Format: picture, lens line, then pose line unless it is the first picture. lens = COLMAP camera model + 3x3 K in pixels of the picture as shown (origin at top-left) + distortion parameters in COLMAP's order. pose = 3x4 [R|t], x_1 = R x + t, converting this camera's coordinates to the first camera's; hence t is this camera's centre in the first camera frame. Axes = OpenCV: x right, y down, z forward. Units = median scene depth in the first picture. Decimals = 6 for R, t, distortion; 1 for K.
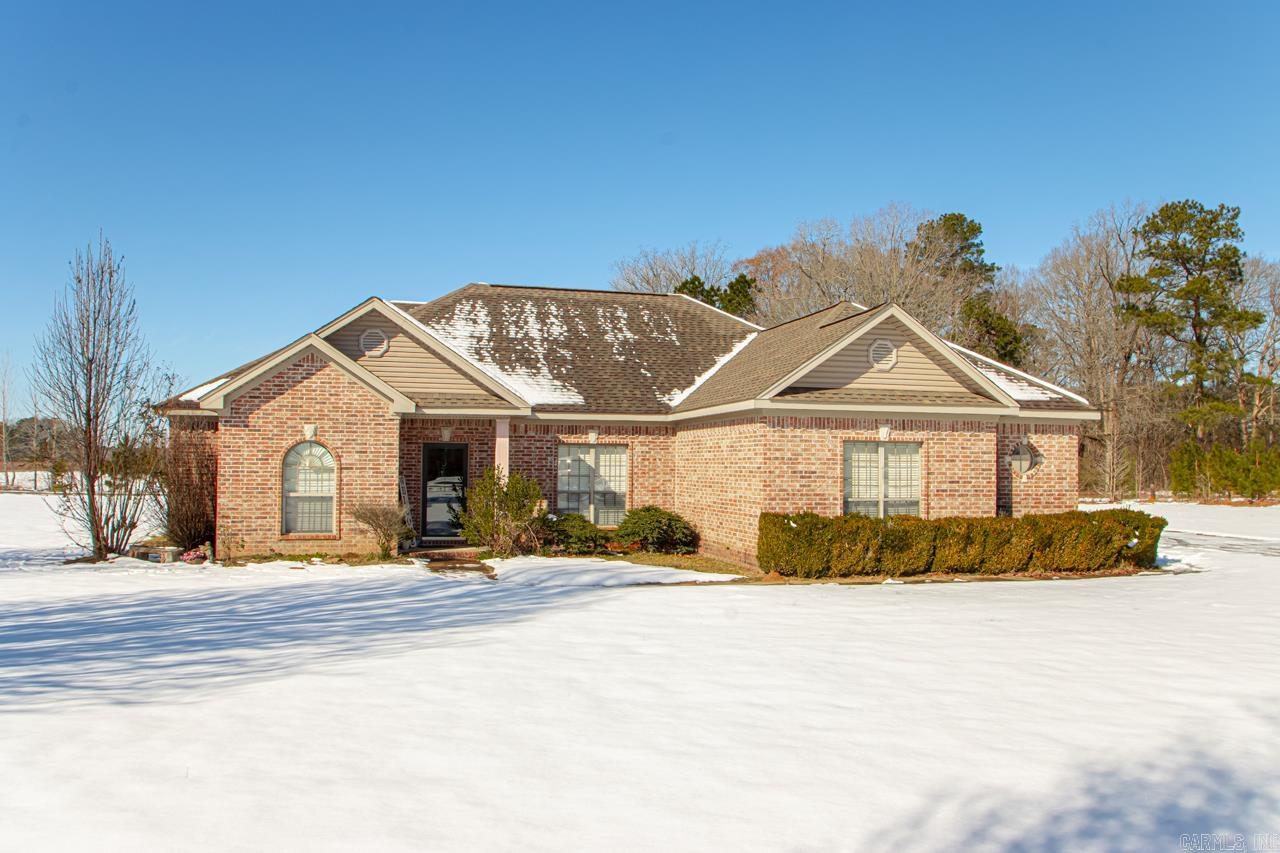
lens RADIAL K [[999.1, 0, 534.8], [0, 999.1, 440.9], [0, 0, 1]] dist [-0.044725, 0.004764]
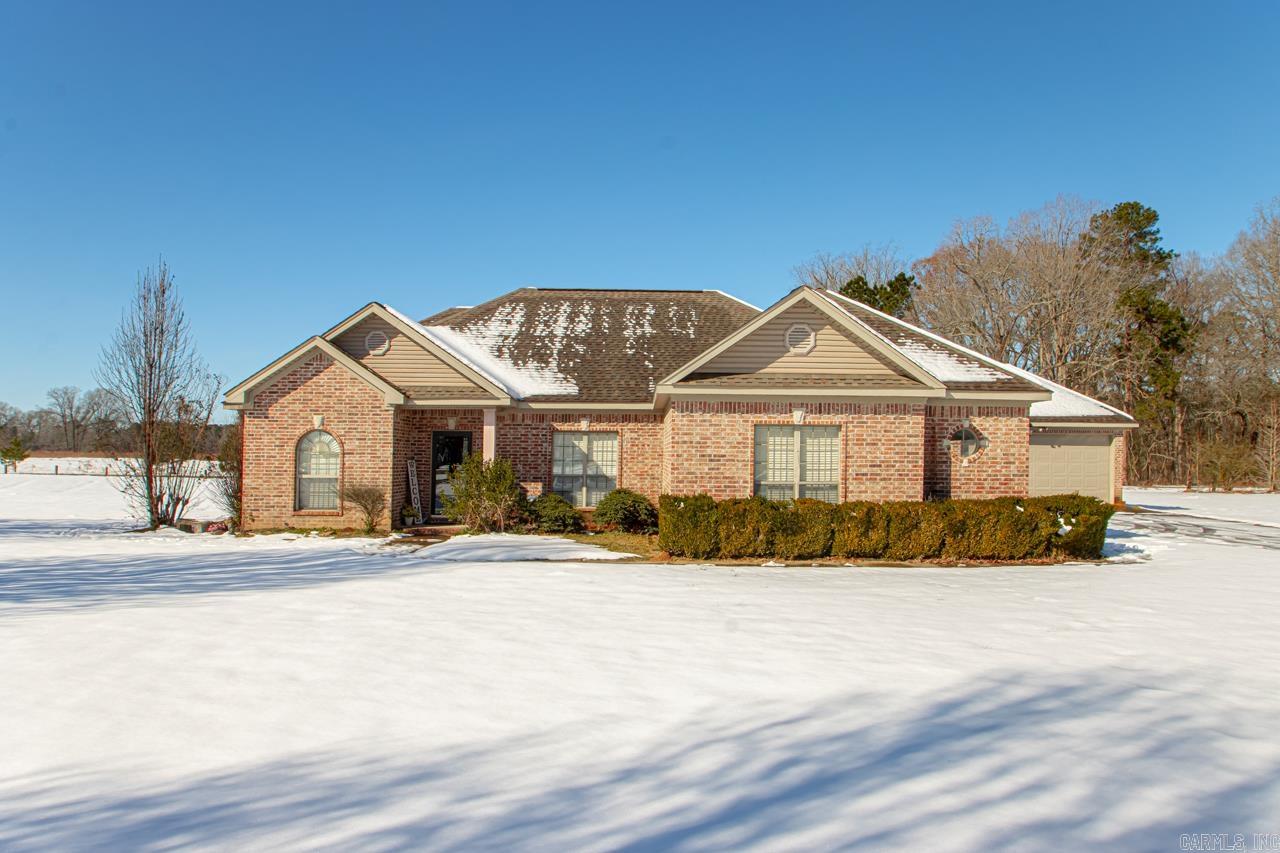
lens RADIAL K [[886.0, 0, 639.5], [0, 886.0, 445.2], [0, 0, 1]] dist [-0.032372, 0.000101]
pose [[0.978056, -0.003715, -0.208310, 0.351414], [0.005871, 0.999935, 0.009734, 0.010284], [0.208260, -0.010744, 0.978014, 0.084310]]
